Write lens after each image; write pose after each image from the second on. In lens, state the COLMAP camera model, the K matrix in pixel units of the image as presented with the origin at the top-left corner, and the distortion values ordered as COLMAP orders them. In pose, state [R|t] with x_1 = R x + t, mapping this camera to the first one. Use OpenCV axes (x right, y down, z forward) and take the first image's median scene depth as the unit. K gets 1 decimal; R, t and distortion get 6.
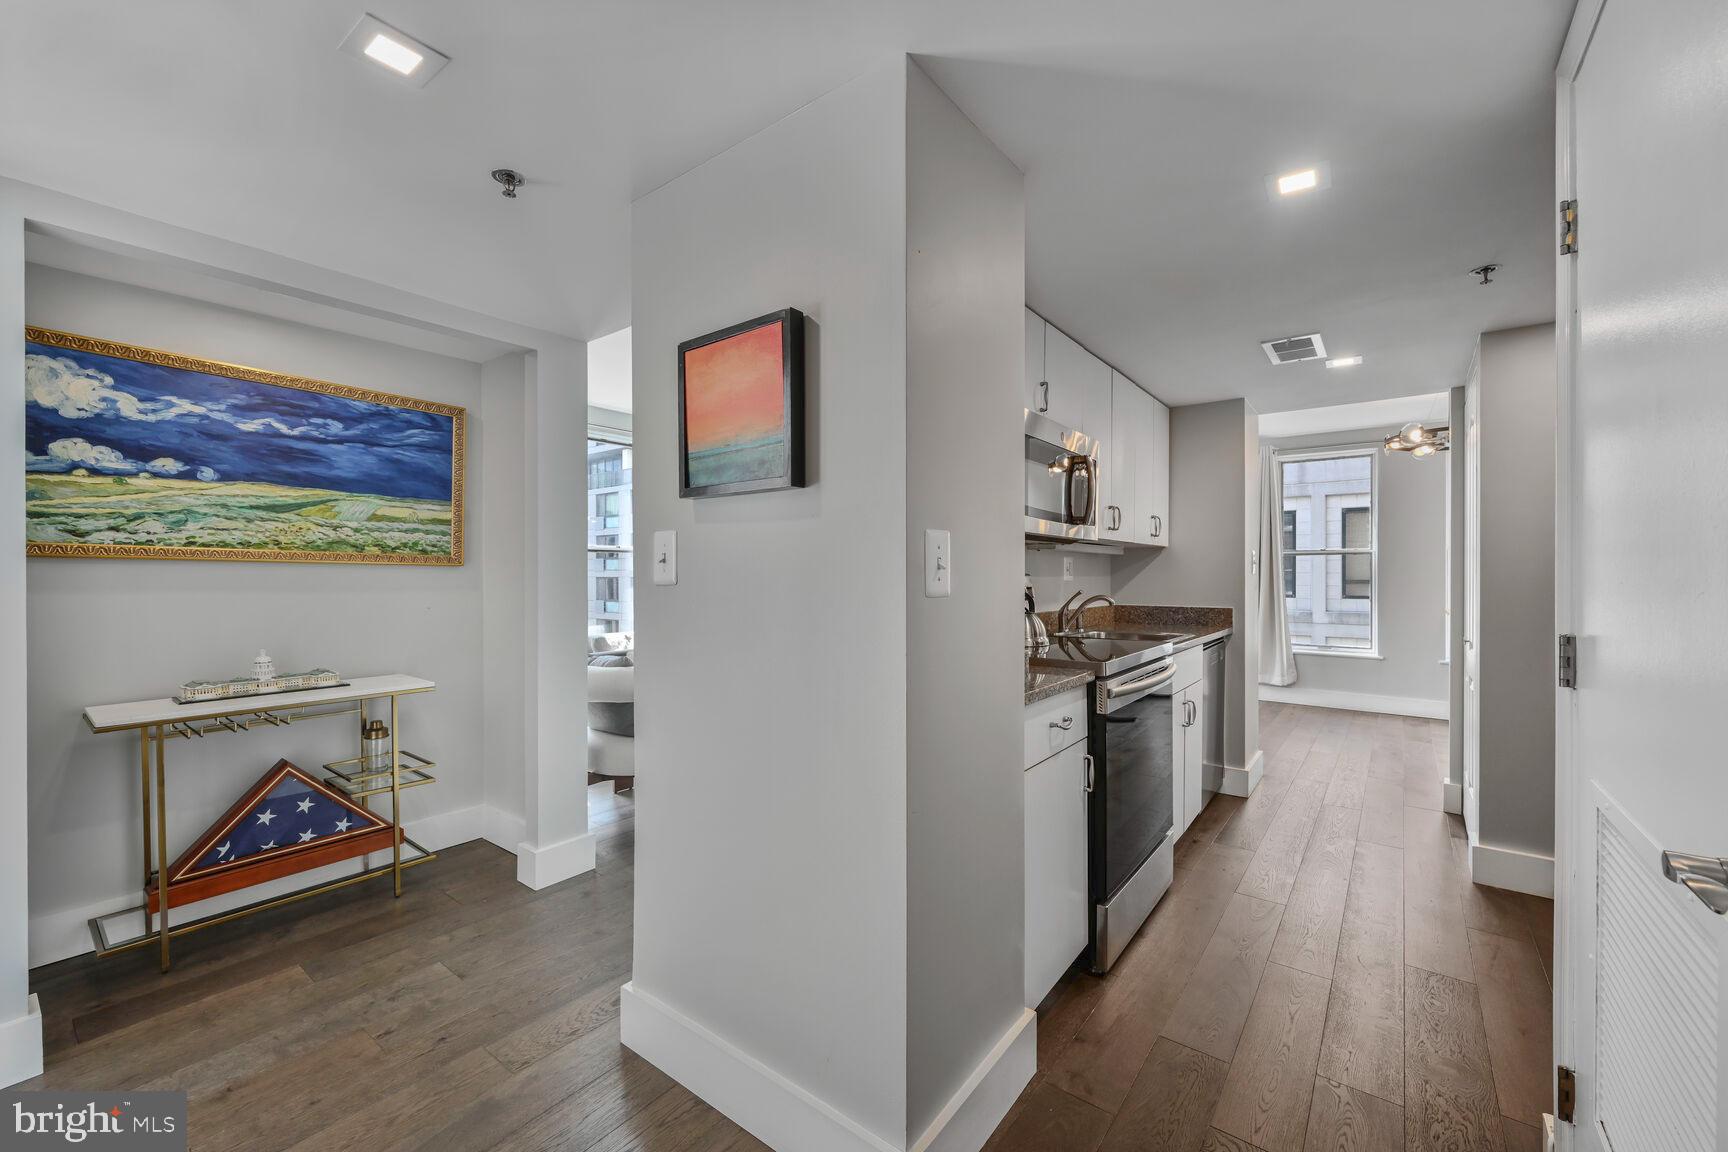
lens RADIAL K [[689.9, 0, 865.5], [0, 689.9, 577.4], [0, 0, 1]] dist [-0.000160, -0.000211]
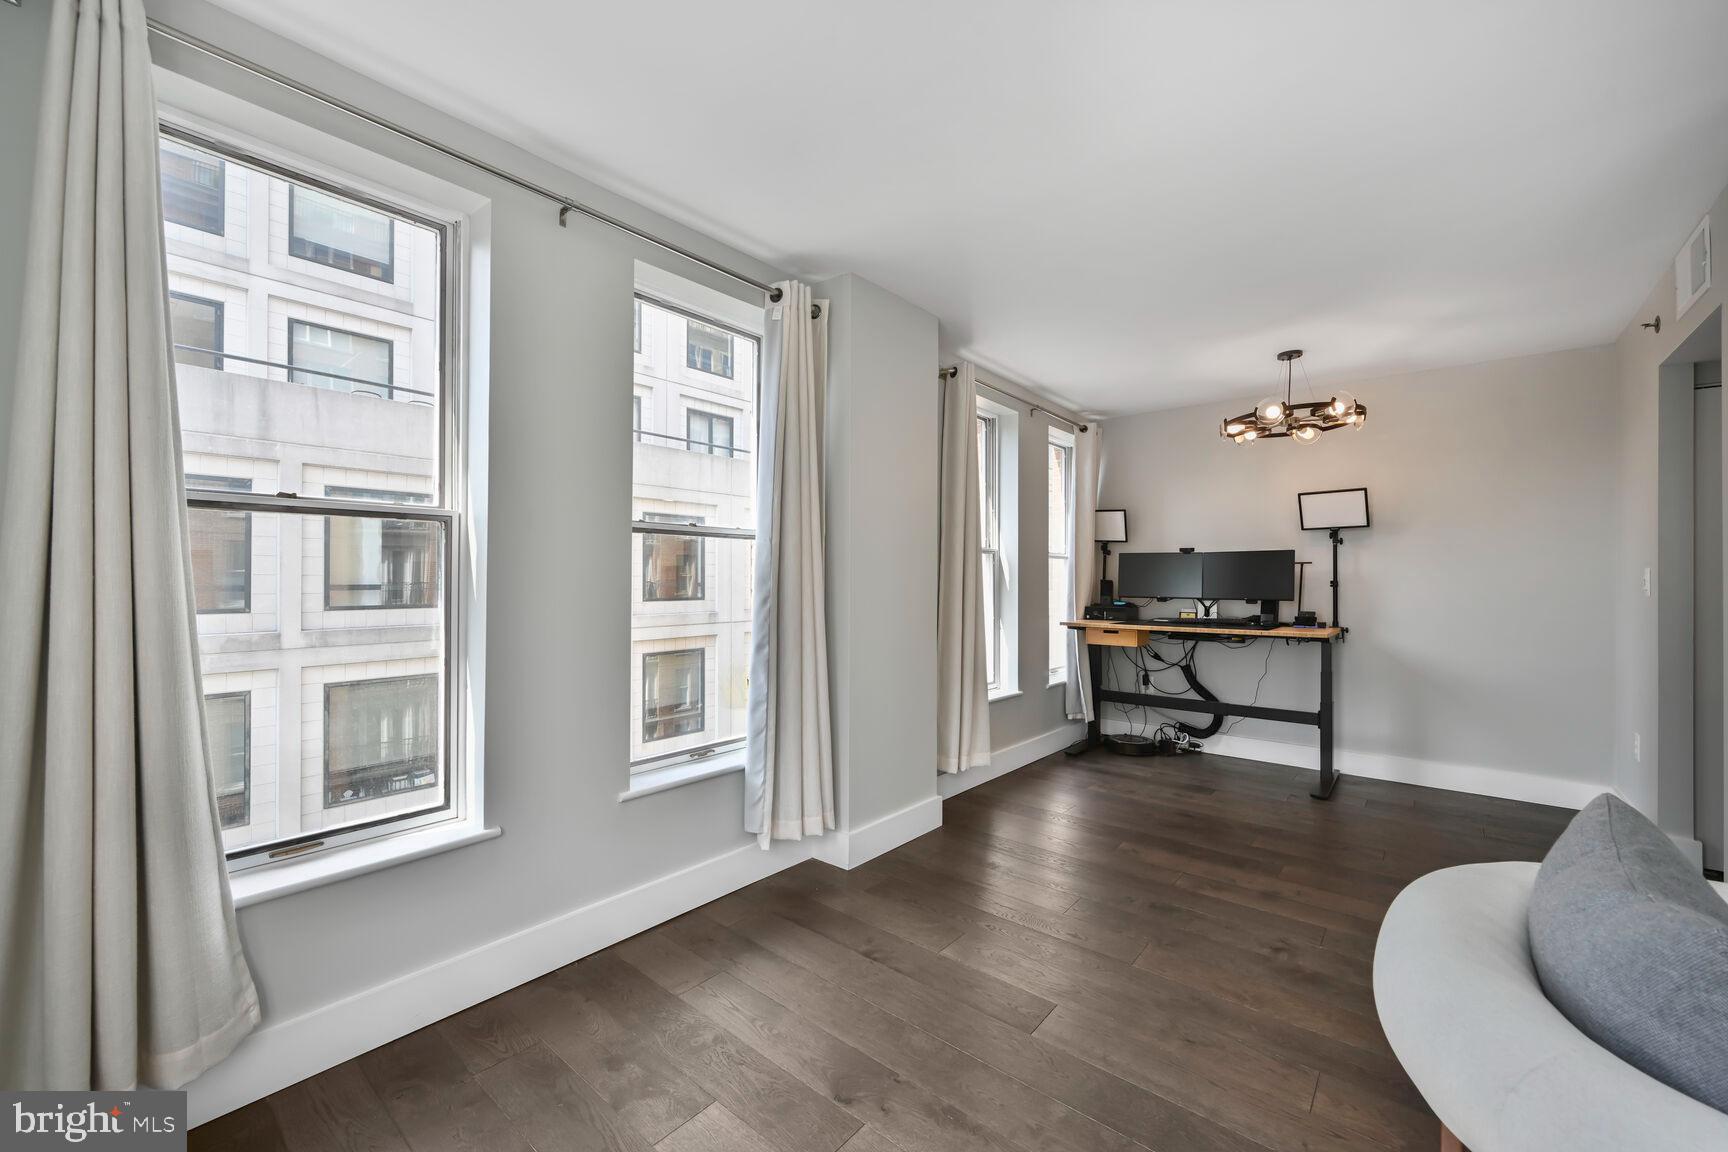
lens RADIAL K [[689.9, 0, 875.6], [0, 689.9, 574.5], [0, 0, 1]] dist [-0.000160, -0.000211]
pose [[0.029740, 0.002722, 0.999554, -0.049672], [0.002304, 0.999993, -0.002792, -0.019458], [-0.999555, 0.002386, 0.029734, 1.990994]]
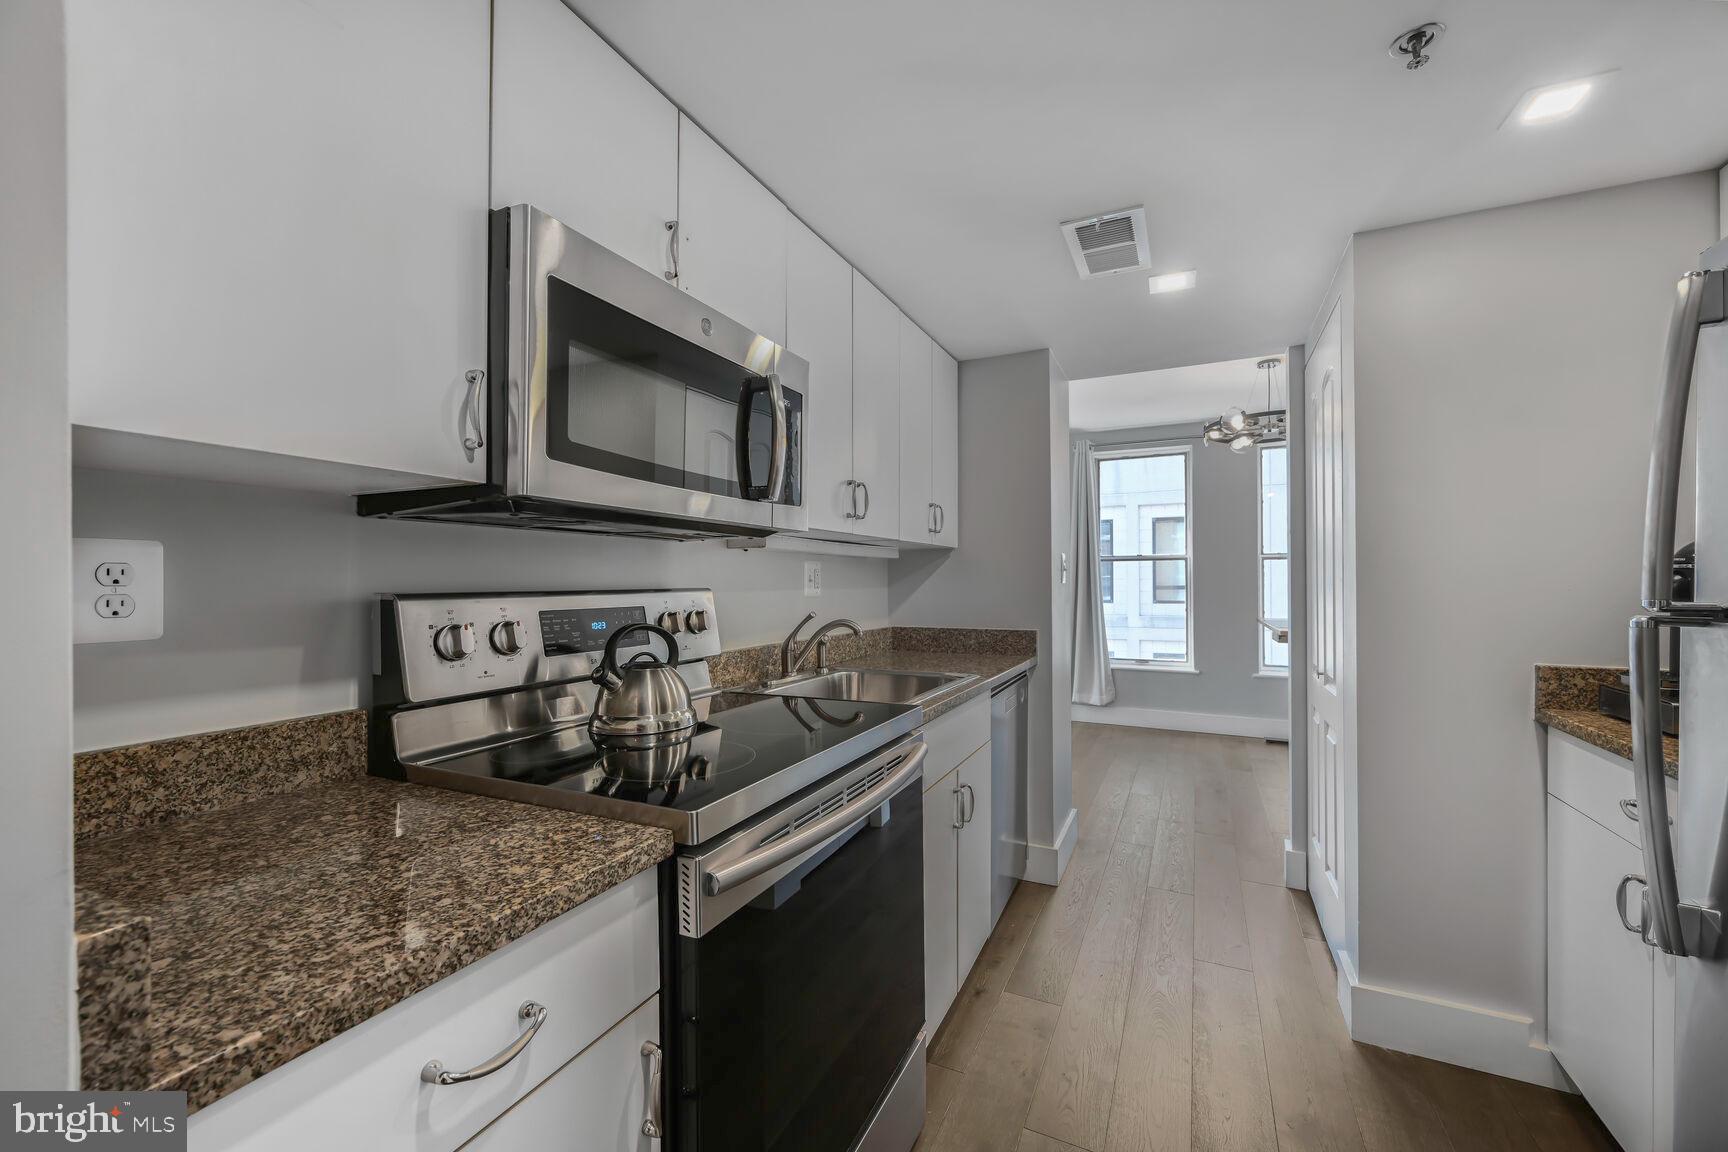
lens RADIAL K [[689.9, 0, 866.1], [0, 689.9, 578.6], [0, 0, 1]] dist [-0.000160, -0.000211]
pose [[0.977255, -0.003856, 0.212031, 0.191361], [0.005639, 0.999954, -0.007803, -0.006227], [-0.211991, 0.008821, 0.977232, 0.306067]]
